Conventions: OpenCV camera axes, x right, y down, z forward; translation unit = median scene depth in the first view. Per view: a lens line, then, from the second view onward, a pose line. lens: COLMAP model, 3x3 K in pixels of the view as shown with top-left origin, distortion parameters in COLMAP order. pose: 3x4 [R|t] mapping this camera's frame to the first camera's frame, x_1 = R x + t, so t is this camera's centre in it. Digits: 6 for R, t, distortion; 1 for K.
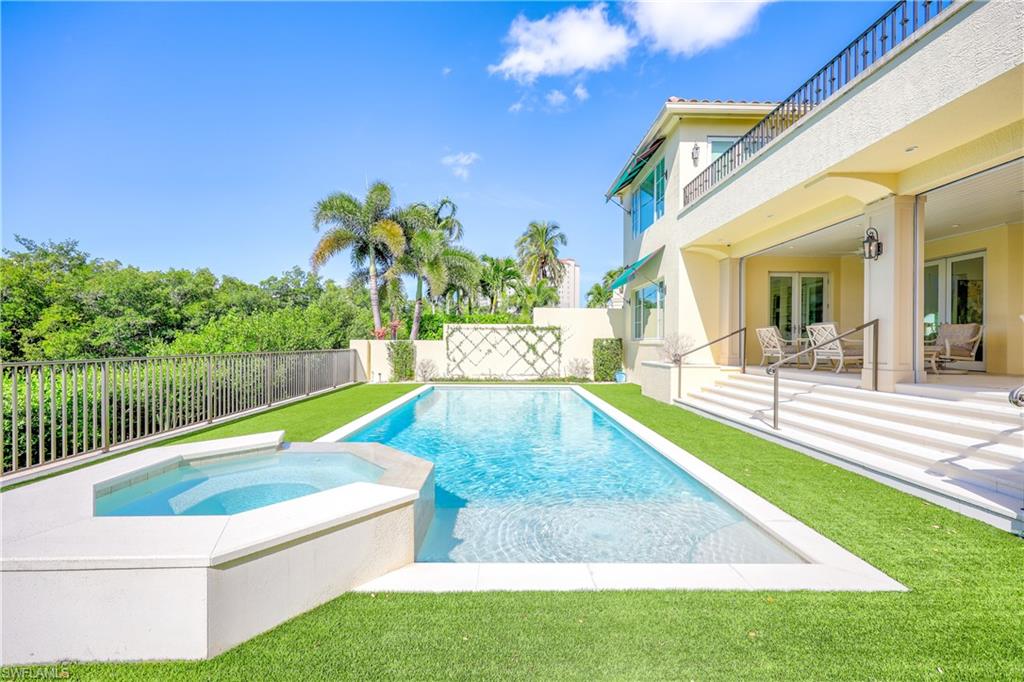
lens RADIAL K [[408.6, 0, 511.6], [0, 408.6, 340.1], [0, 0, 1]] dist [-0.000033, -0.000381]
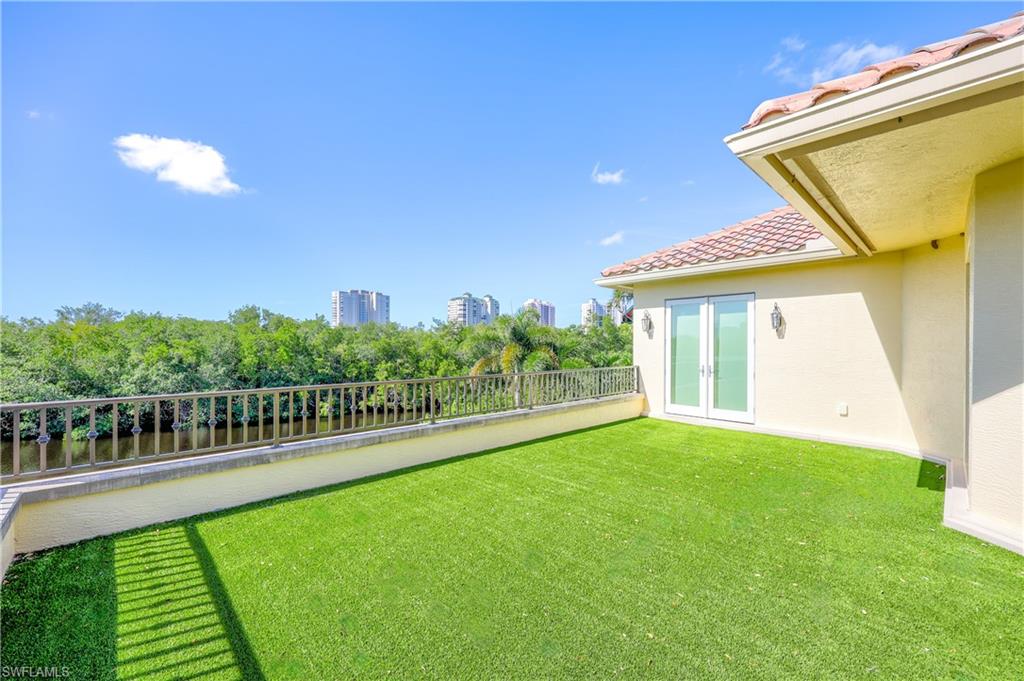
lens RADIAL K [[413.3, 0, 521.5], [0, 413.3, 345.8], [0, 0, 1]] dist [-0.000980, -0.001469]
pose [[0.690847, -0.005745, -0.722978, 0.601126], [0.003782, 0.999983, -0.004332, -0.280391], [0.722991, 0.000259, 0.690857, 0.163753]]
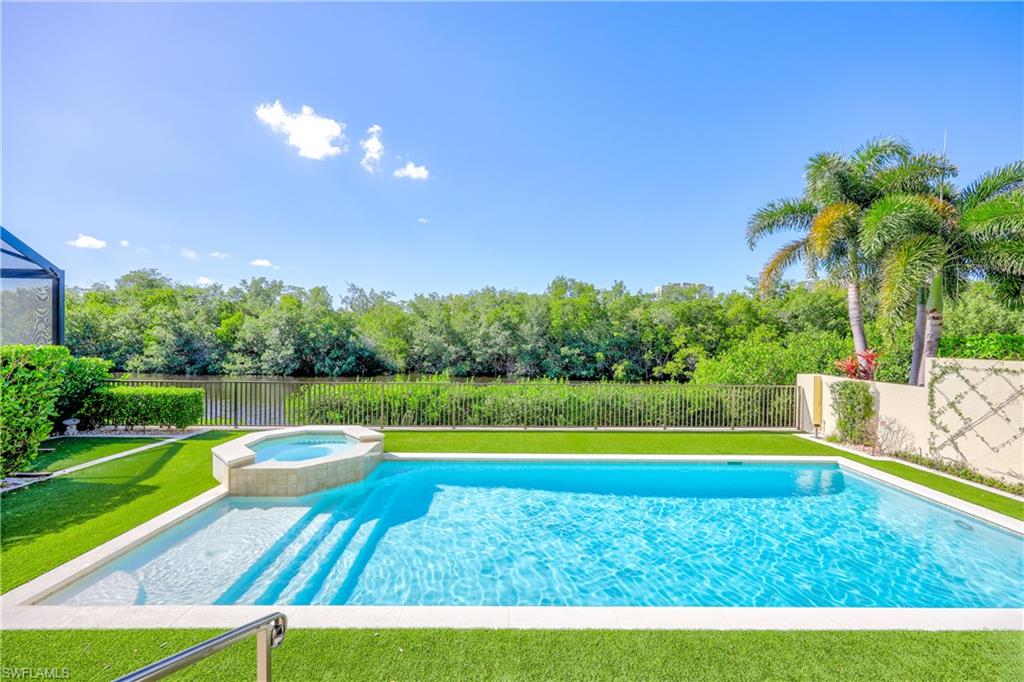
lens RADIAL K [[408.6, 0, 518.1], [0, 408.6, 340.3], [0, 0, 1]] dist [-0.000033, -0.000381]
pose [[0.004865, -0.003151, -0.999983, 0.369165], [-0.006416, 0.999974, -0.003183, -0.056746], [0.999968, 0.006431, 0.004845, 0.459840]]
